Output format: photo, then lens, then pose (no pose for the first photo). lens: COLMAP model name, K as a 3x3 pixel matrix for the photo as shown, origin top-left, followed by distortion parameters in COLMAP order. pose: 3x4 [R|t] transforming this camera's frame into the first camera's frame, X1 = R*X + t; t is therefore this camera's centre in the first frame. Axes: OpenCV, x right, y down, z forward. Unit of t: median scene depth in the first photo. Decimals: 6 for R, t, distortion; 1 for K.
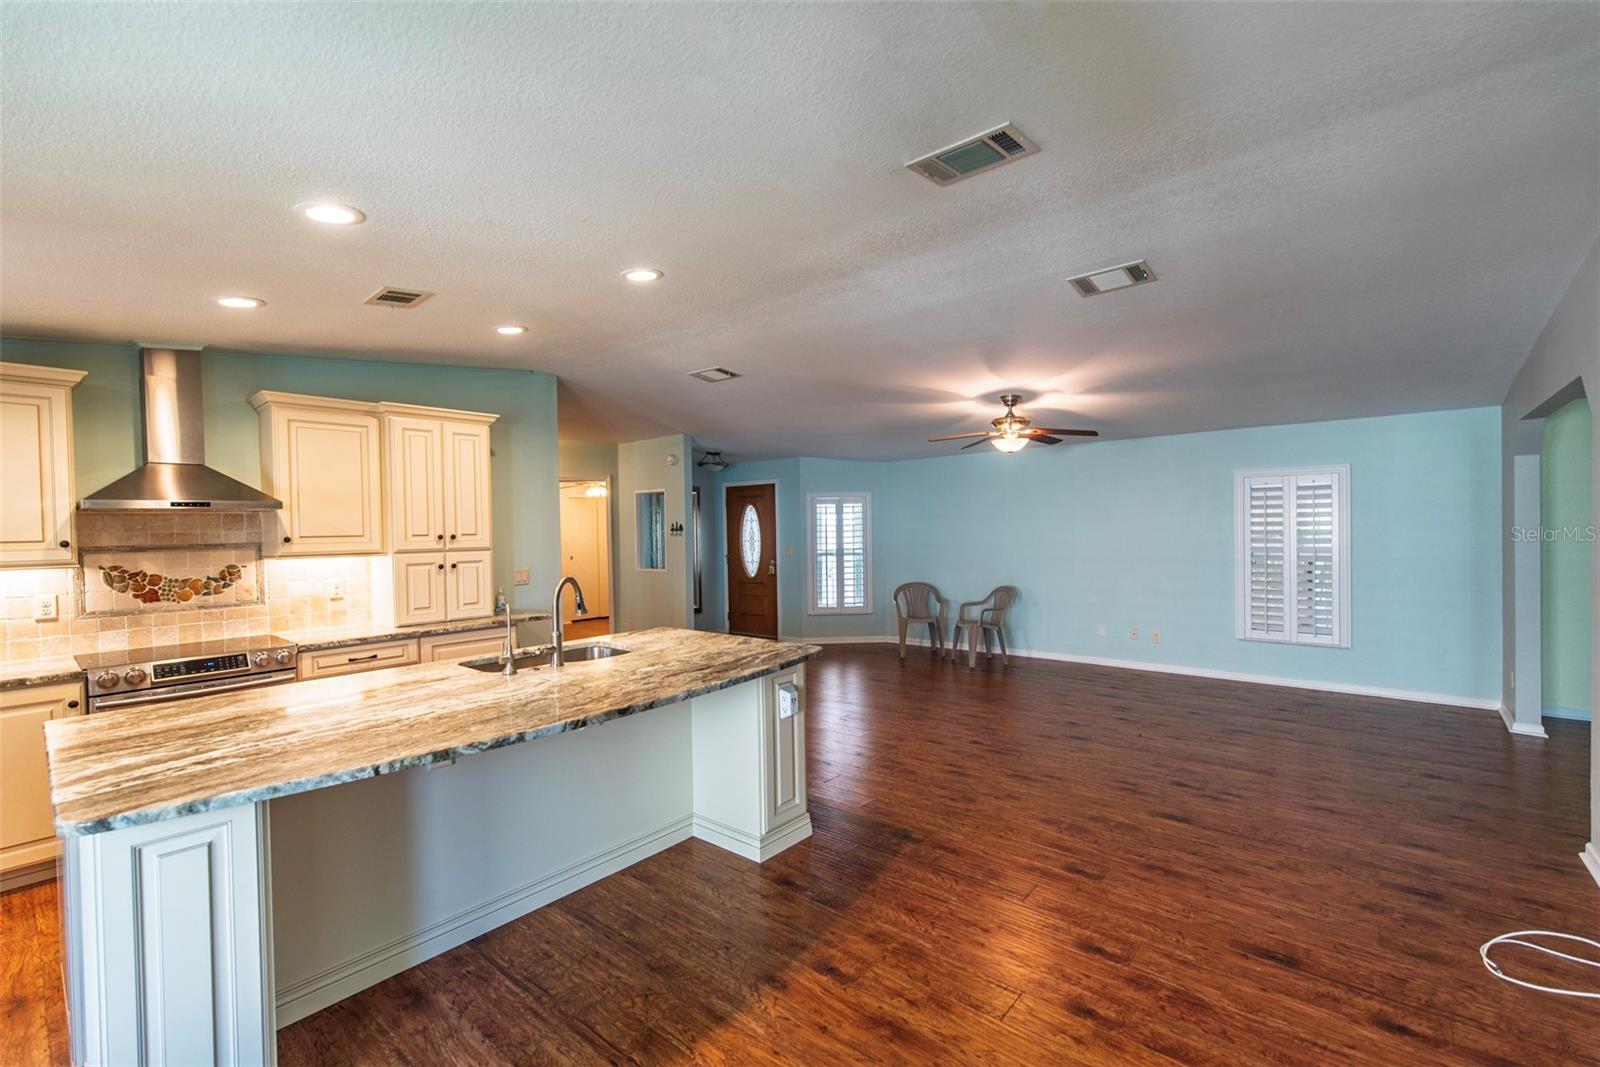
lens RADIAL K [[685.8, 0, 797.8], [0, 685.8, 535.7], [0, 0, 1]] dist [0.003884, -0.000936]
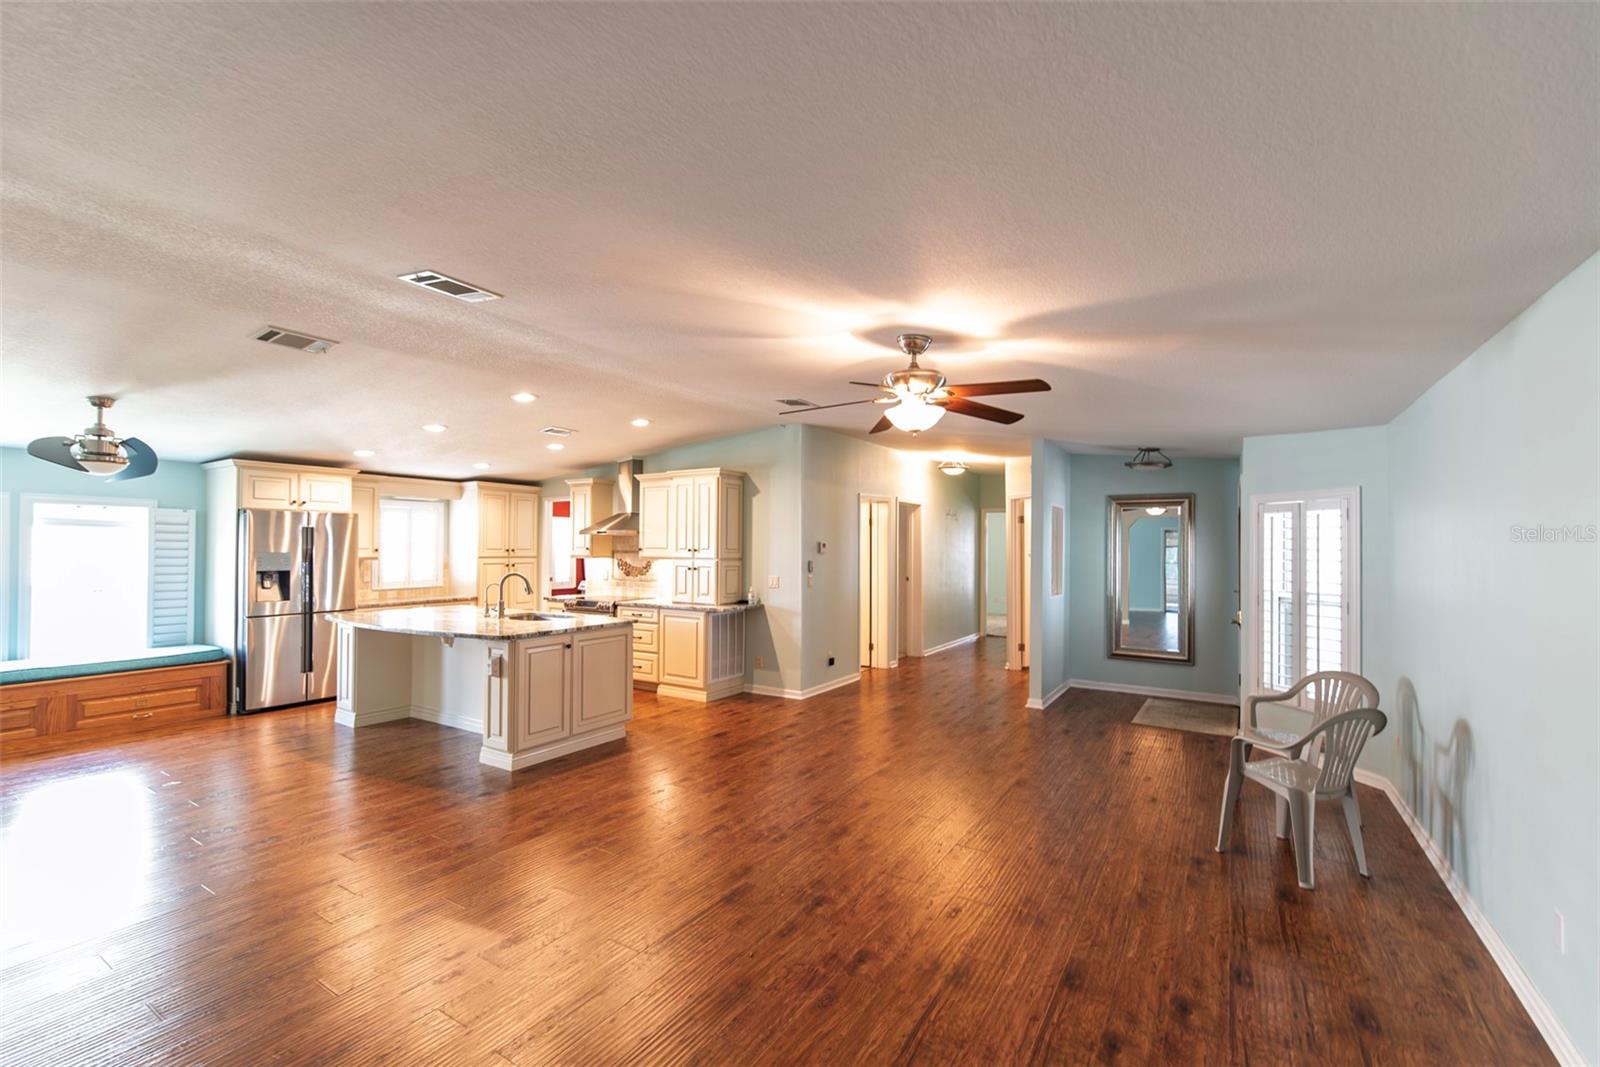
lens RADIAL K [[685.8, 0, 802.8], [0, 685.8, 537.8], [0, 0, 1]] dist [0.003884, -0.000936]
pose [[0.149720, 0.005426, -0.988714, 1.410649], [-0.019874, 0.999799, 0.002478, -0.046099], [0.988529, 0.019279, 0.149798, 1.310029]]
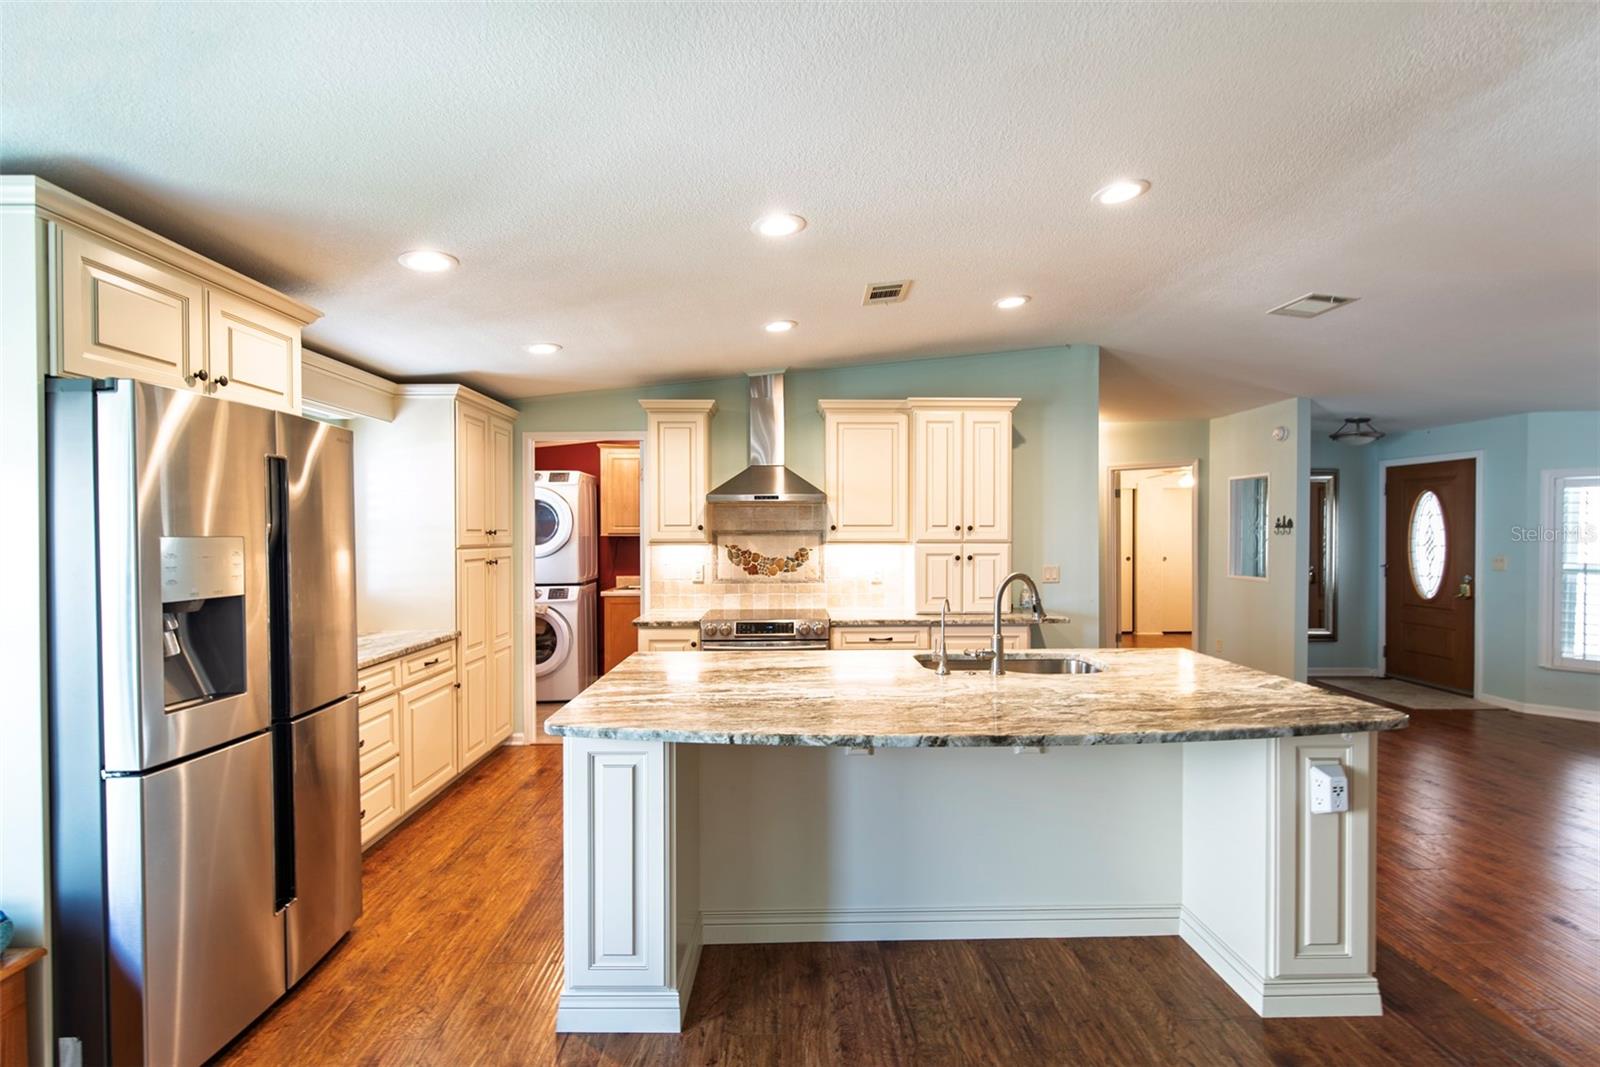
lens RADIAL K [[728.9, 0, 805.9], [0, 728.9, 537.4], [0, 0, 1]] dist [0.000850, 0.001562]
pose [[0.671052, 0.023529, -0.741037, 0.144765], [-0.020346, 0.999704, 0.013318, 0.007706], [0.741131, 0.006141, 0.671333, 0.168011]]
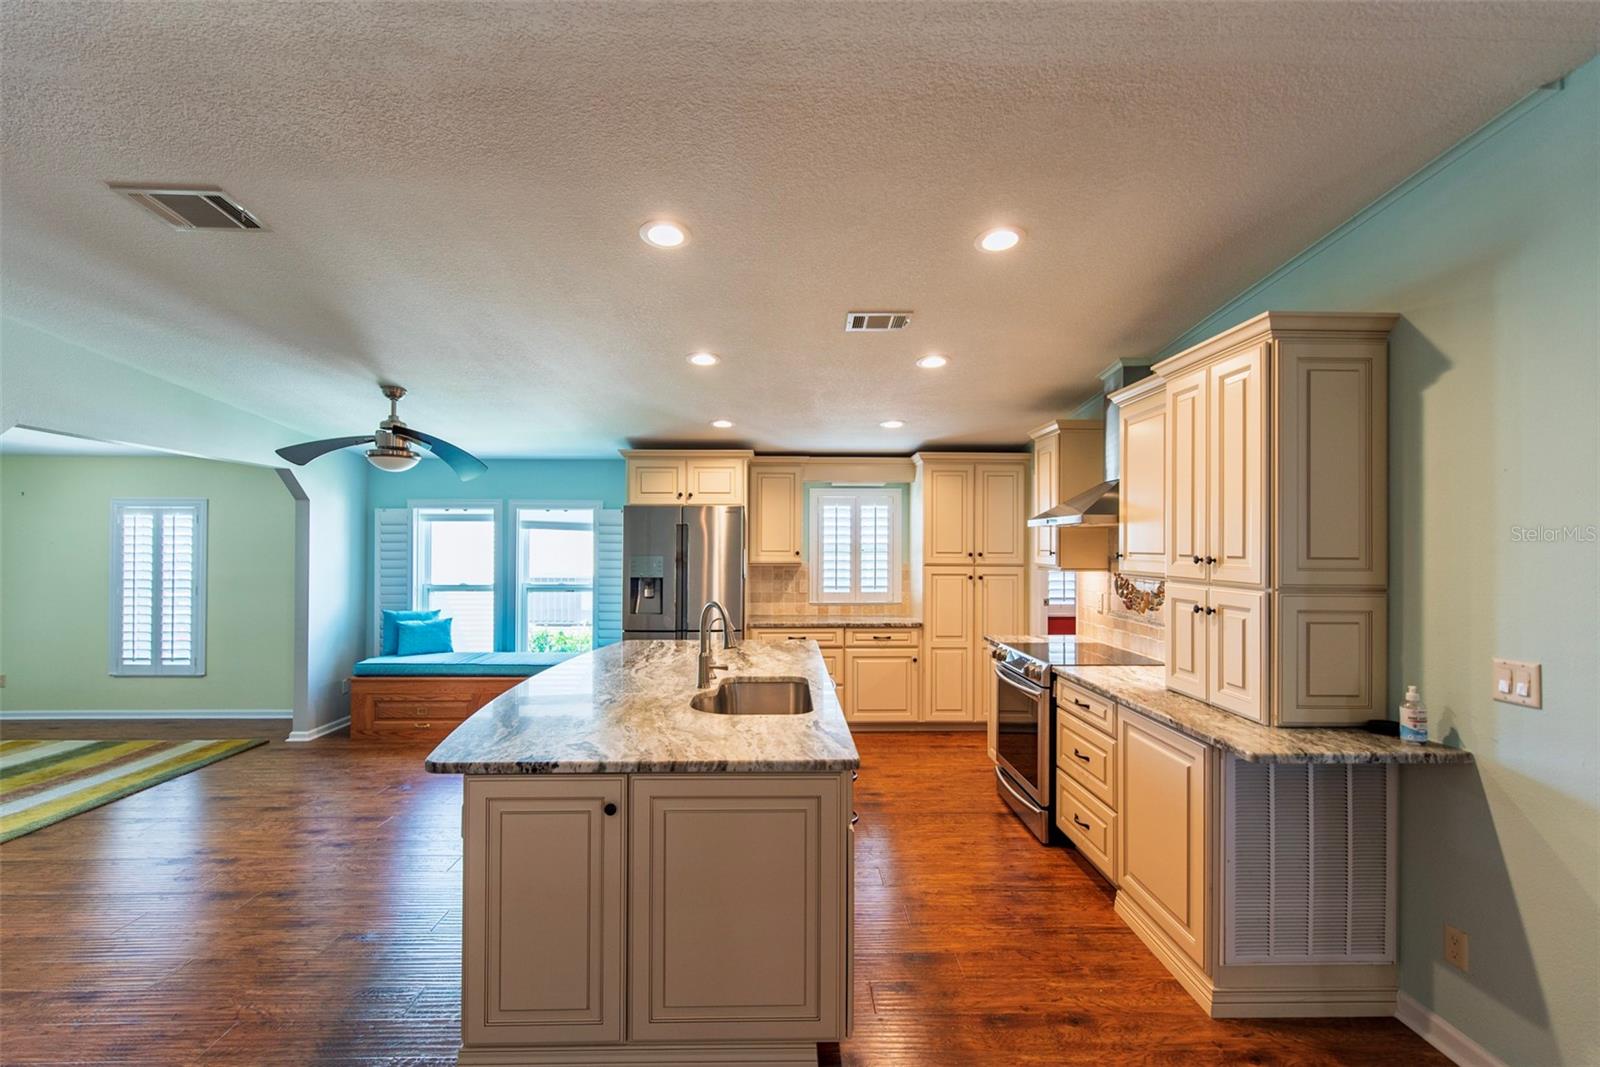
lens RADIAL K [[685.8, 0, 796.3], [0, 685.8, 537.5], [0, 0, 1]] dist [0.003884, -0.000936]
pose [[-0.743116, 0.008556, -0.669108, 0.182771], [0.001247, 0.999934, 0.011401, -0.031807], [0.669162, 0.007638, -0.743078, 1.555222]]
